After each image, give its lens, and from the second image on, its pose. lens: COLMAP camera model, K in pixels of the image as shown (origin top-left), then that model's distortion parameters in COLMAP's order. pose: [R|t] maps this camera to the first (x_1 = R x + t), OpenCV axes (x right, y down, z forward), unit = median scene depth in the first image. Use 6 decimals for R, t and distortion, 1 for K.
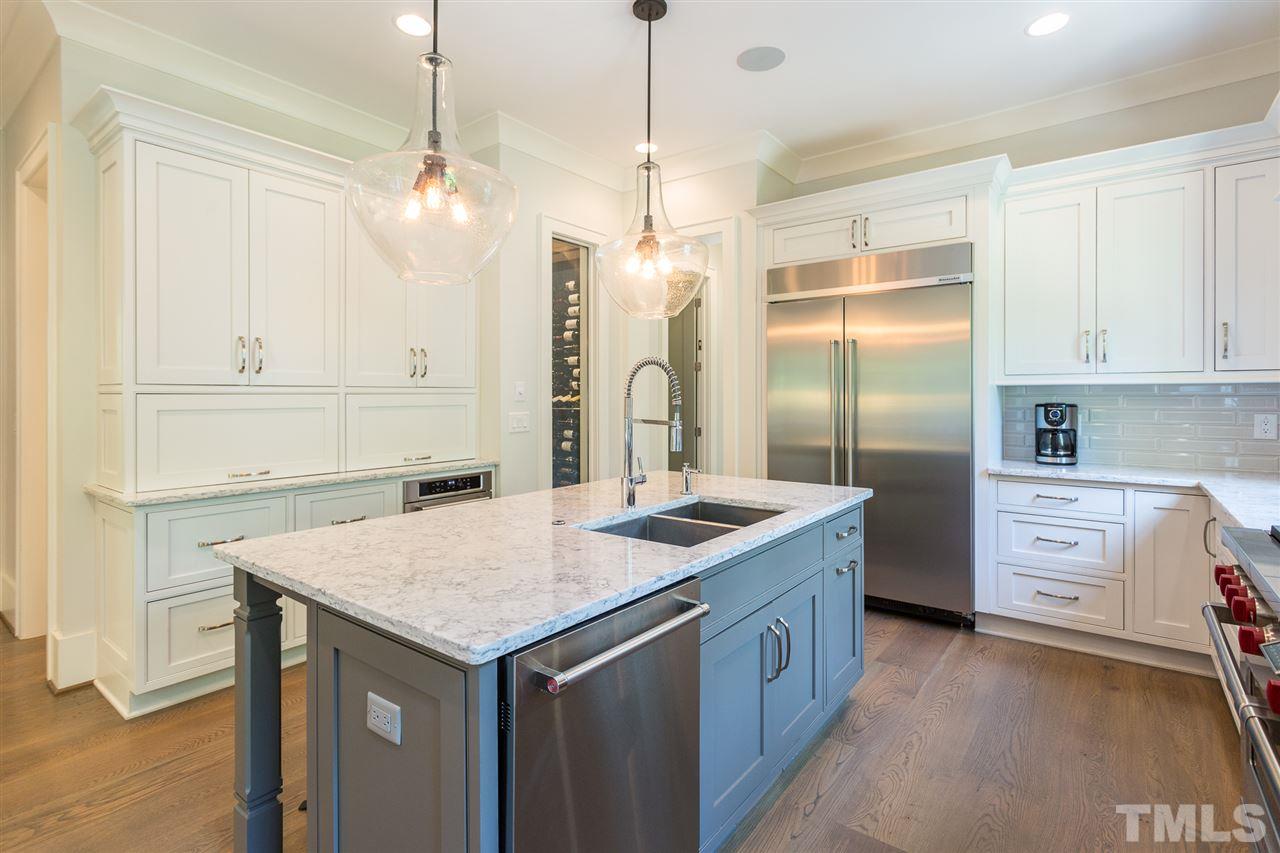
lens RADIAL K [[617.9, 0, 626.5], [0, 617.9, 398.7], [0, 0, 1]] dist [0.000626, 0.000032]
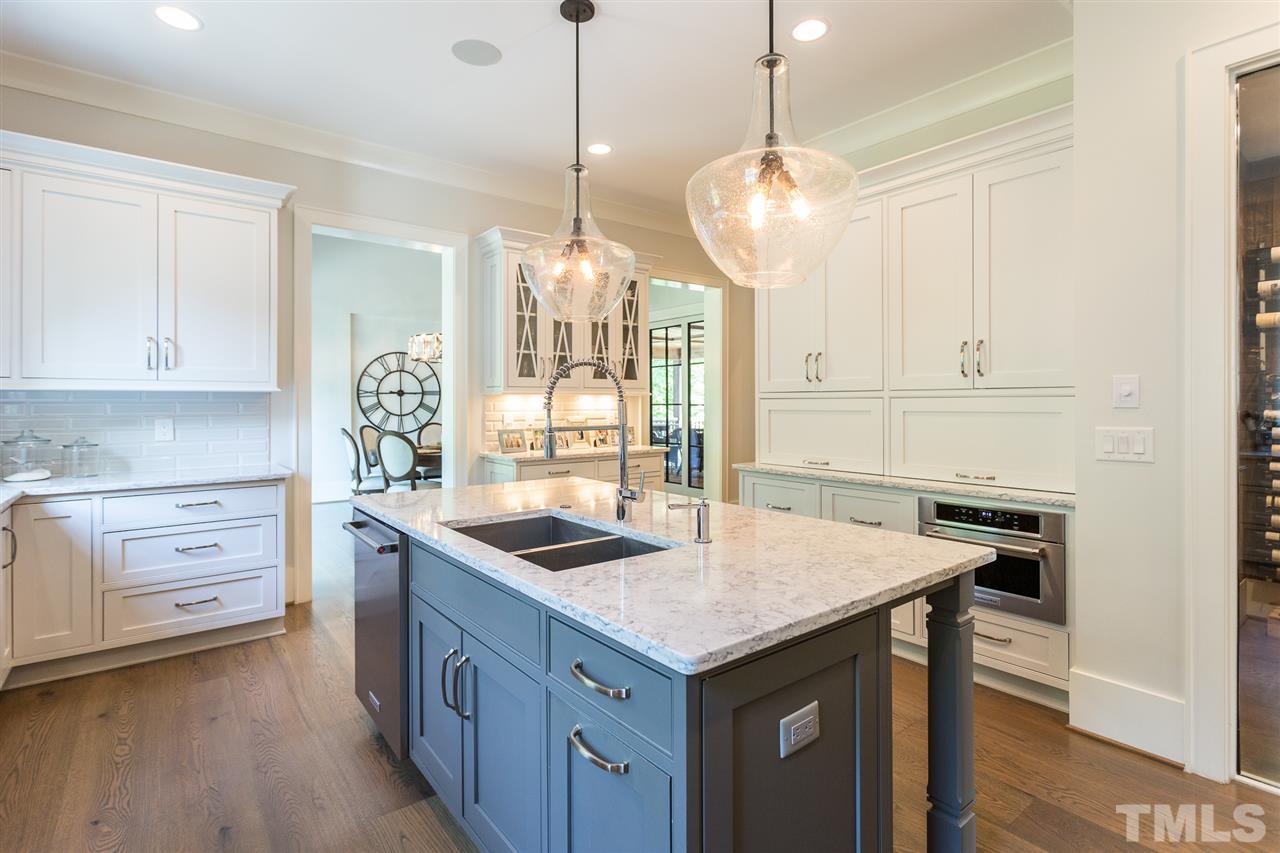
lens RADIAL K [[617.9, 0, 626.5], [0, 617.9, 398.7], [0, 0, 1]] dist [0.000626, 0.000032]
pose [[-0.242352, -0.001275, -0.970188, 0.610108], [0.000261, 0.999999, -0.001379, -0.004910], [0.970188, -0.000587, -0.242352, 0.832006]]
